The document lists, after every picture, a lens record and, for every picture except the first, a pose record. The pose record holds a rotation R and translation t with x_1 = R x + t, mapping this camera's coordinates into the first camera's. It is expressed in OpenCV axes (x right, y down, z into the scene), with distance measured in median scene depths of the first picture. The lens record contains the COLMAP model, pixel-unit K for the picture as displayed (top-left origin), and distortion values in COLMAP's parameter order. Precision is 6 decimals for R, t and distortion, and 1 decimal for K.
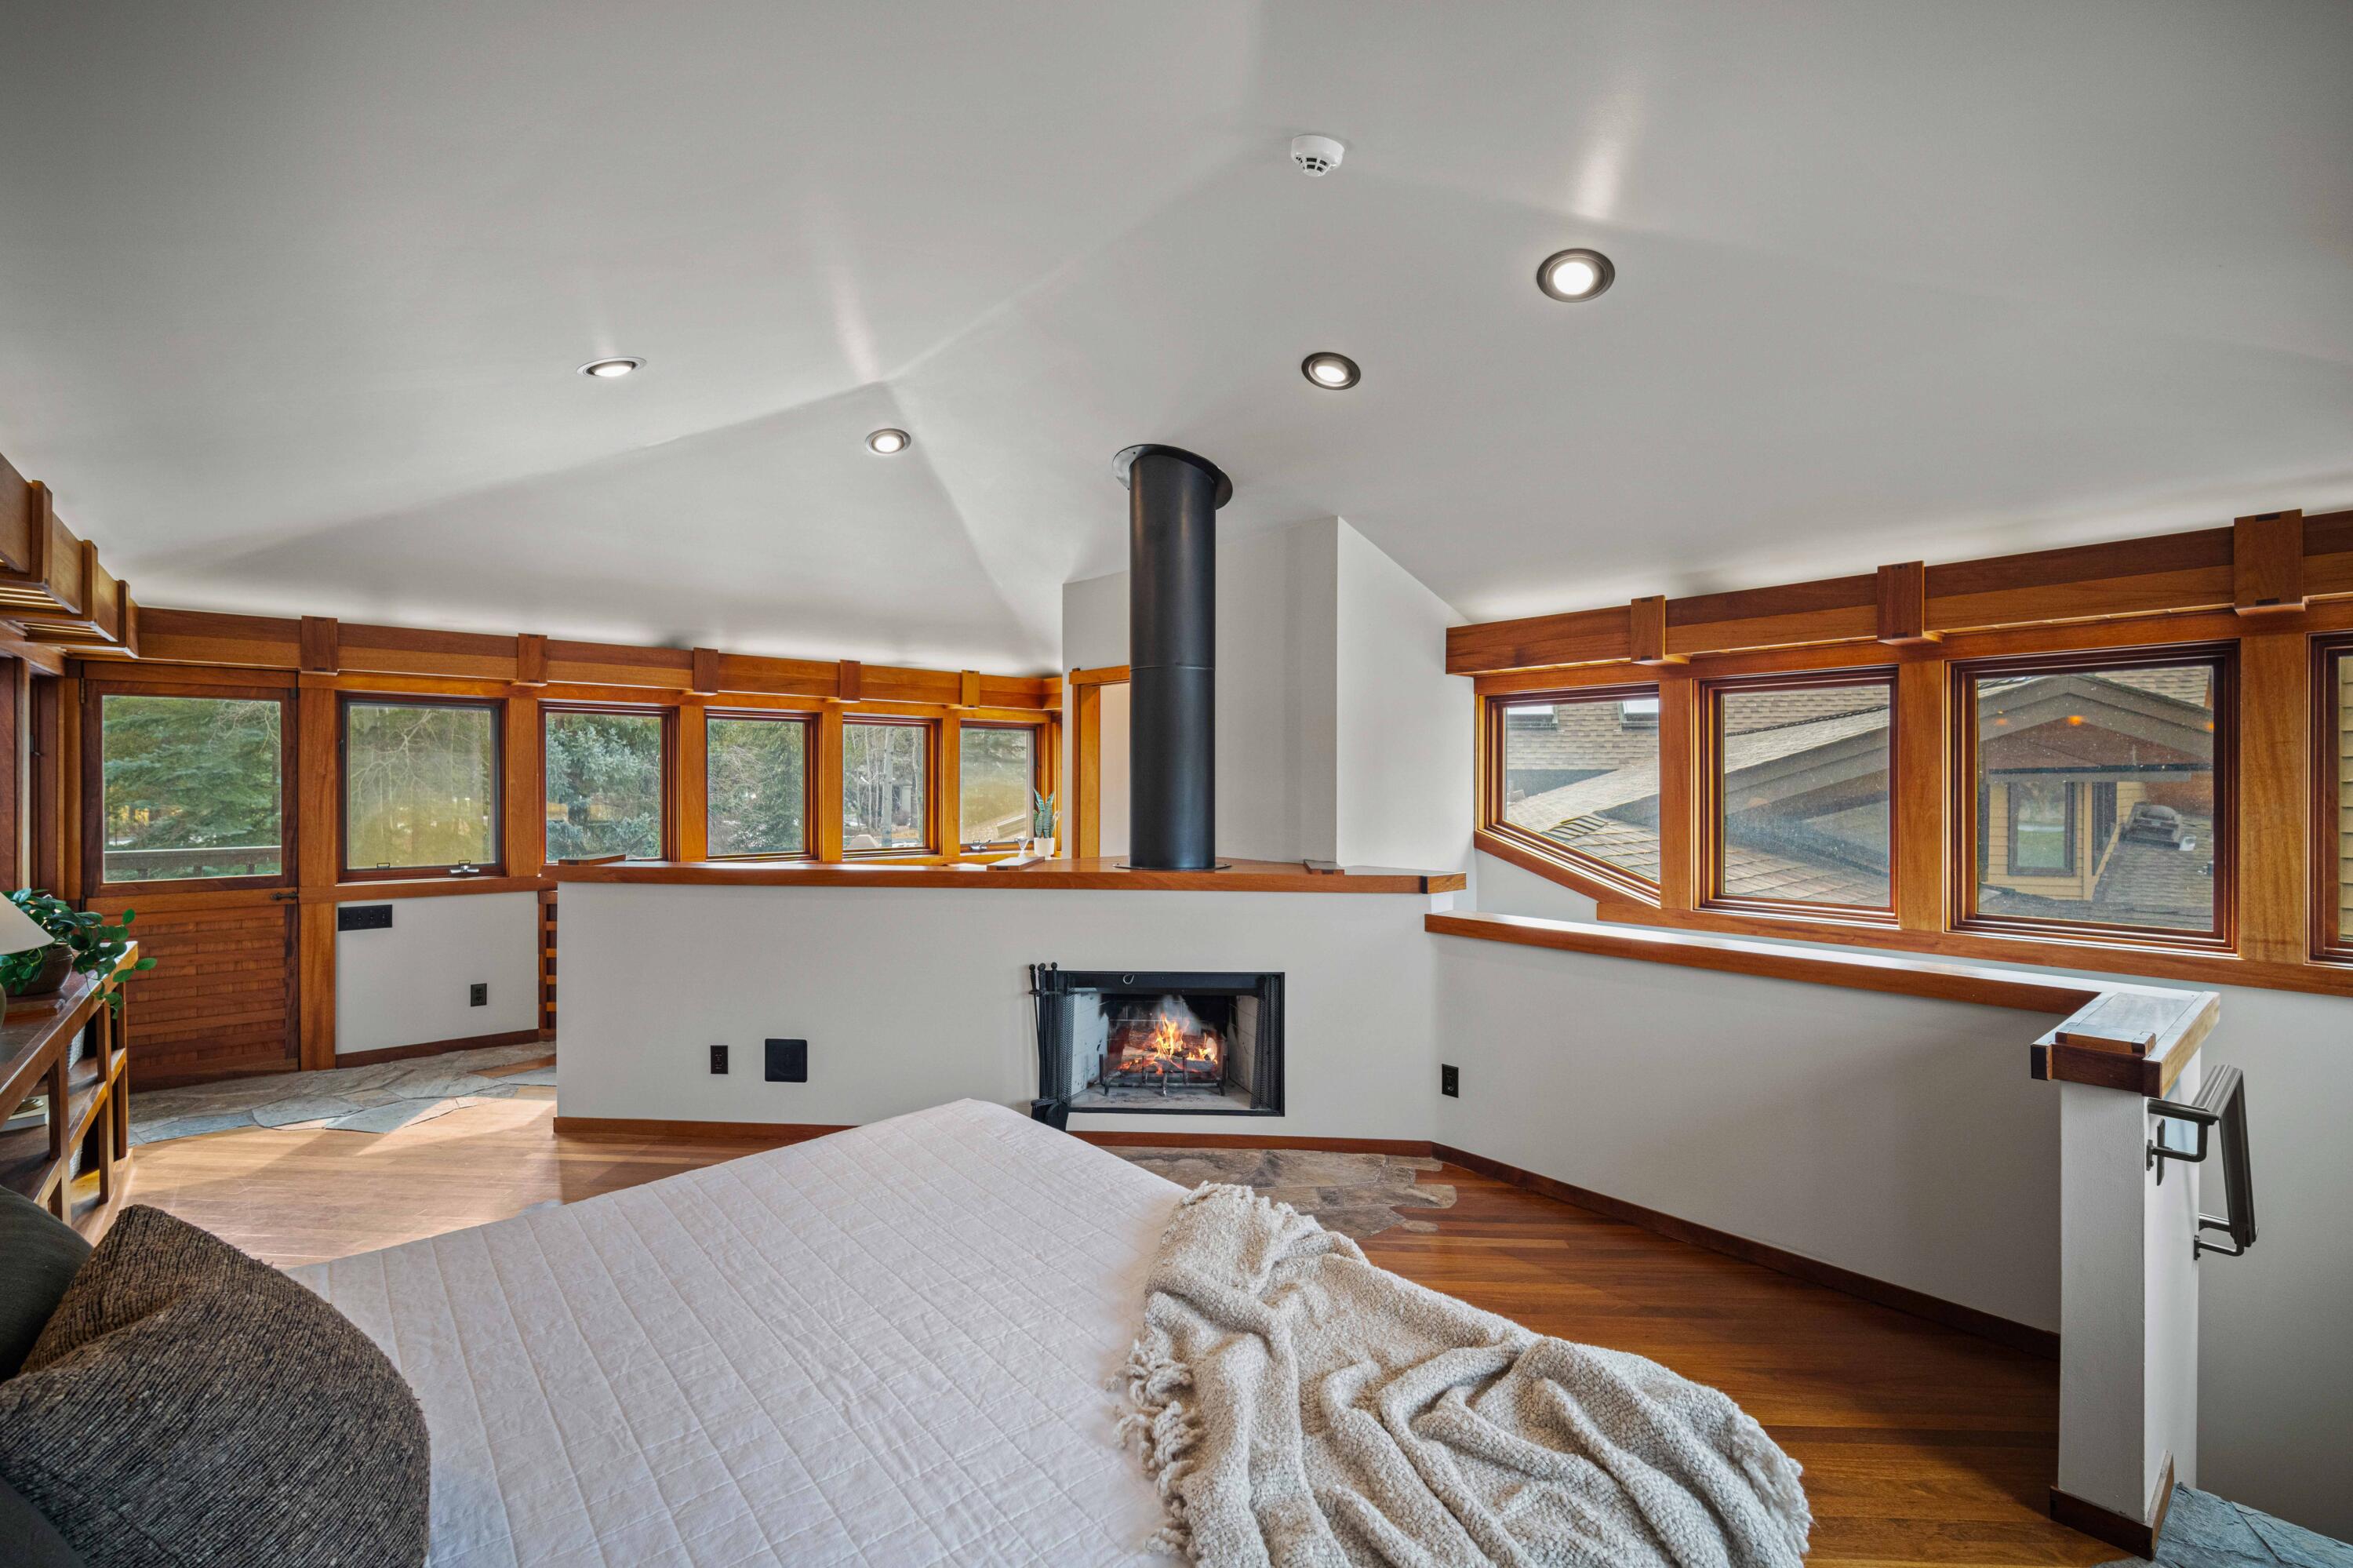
lens RADIAL K [[1030.9, 0, 1176.5], [0, 1030.9, 784.0], [0, 0, 1]] dist [-0.002991, 0.000179]
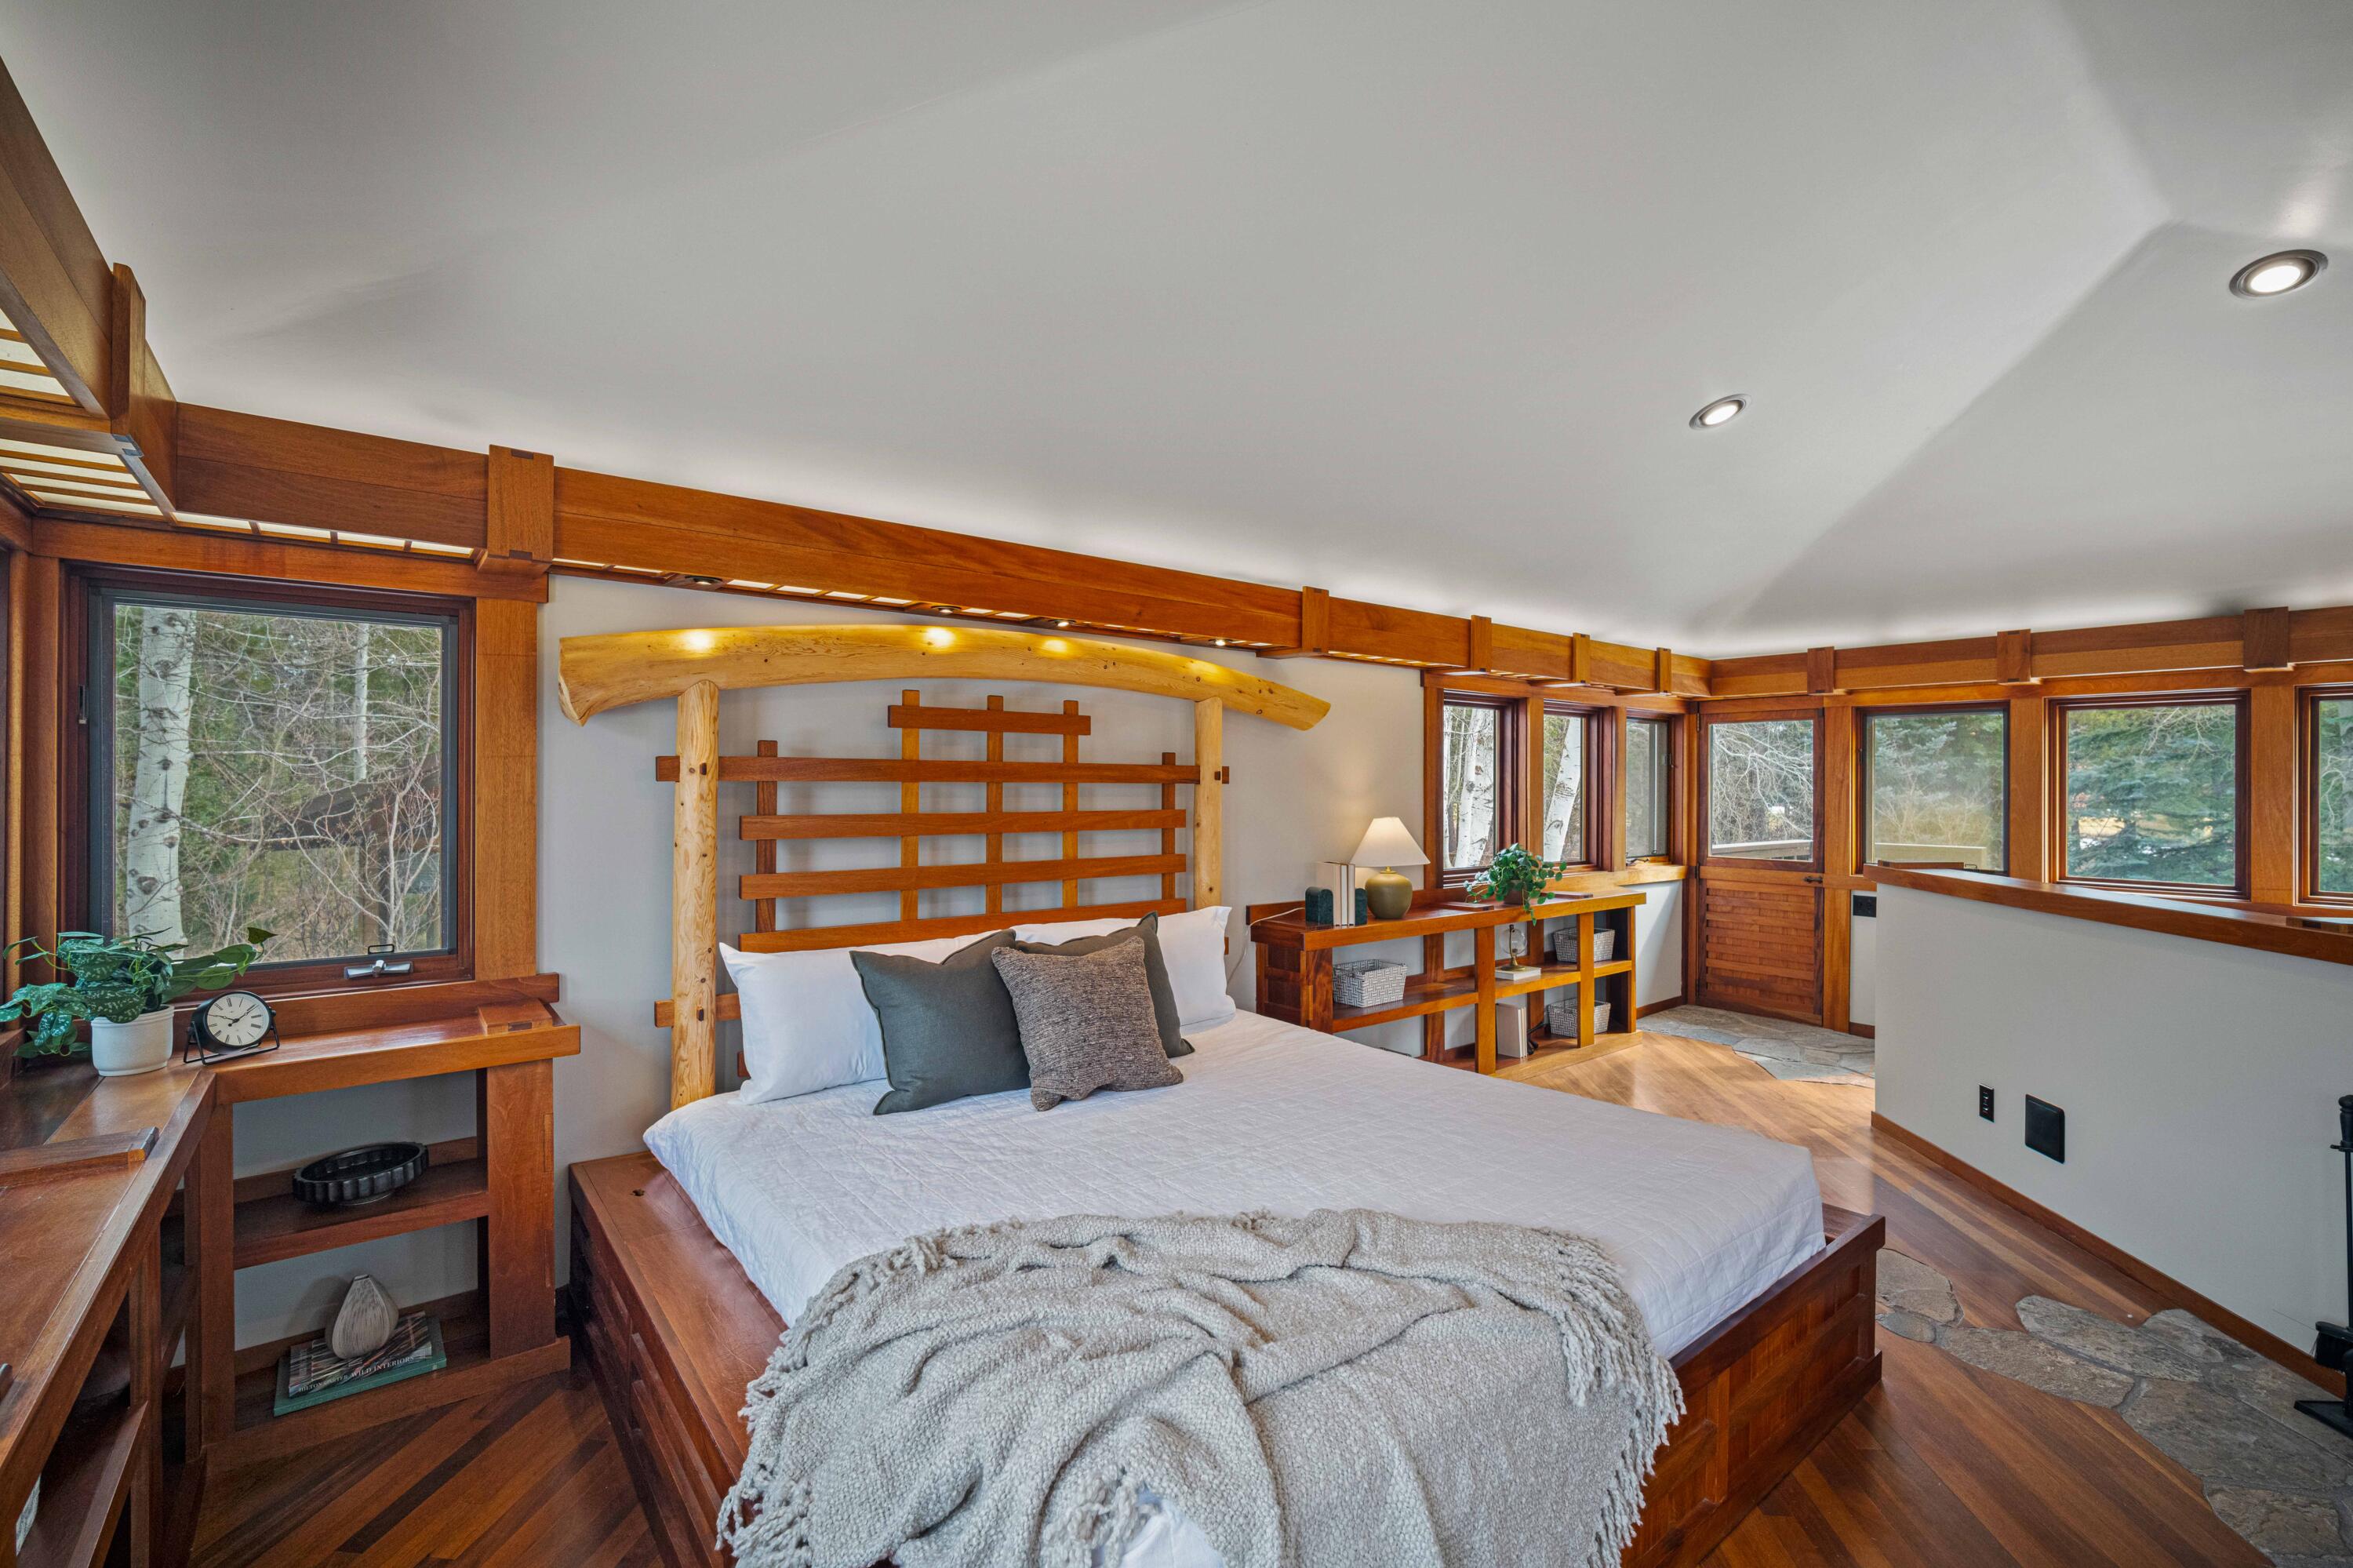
lens RADIAL K [[1030.9, 0, 1176.5], [0, 1030.9, 784.0], [0, 0, 1]] dist [-0.002991, 0.000179]
pose [[-0.044259, -0.002270, -0.999018, 0.383225], [-0.009833, 0.999950, -0.001837, 0.005316], [0.998972, 0.009742, -0.044279, 0.297079]]
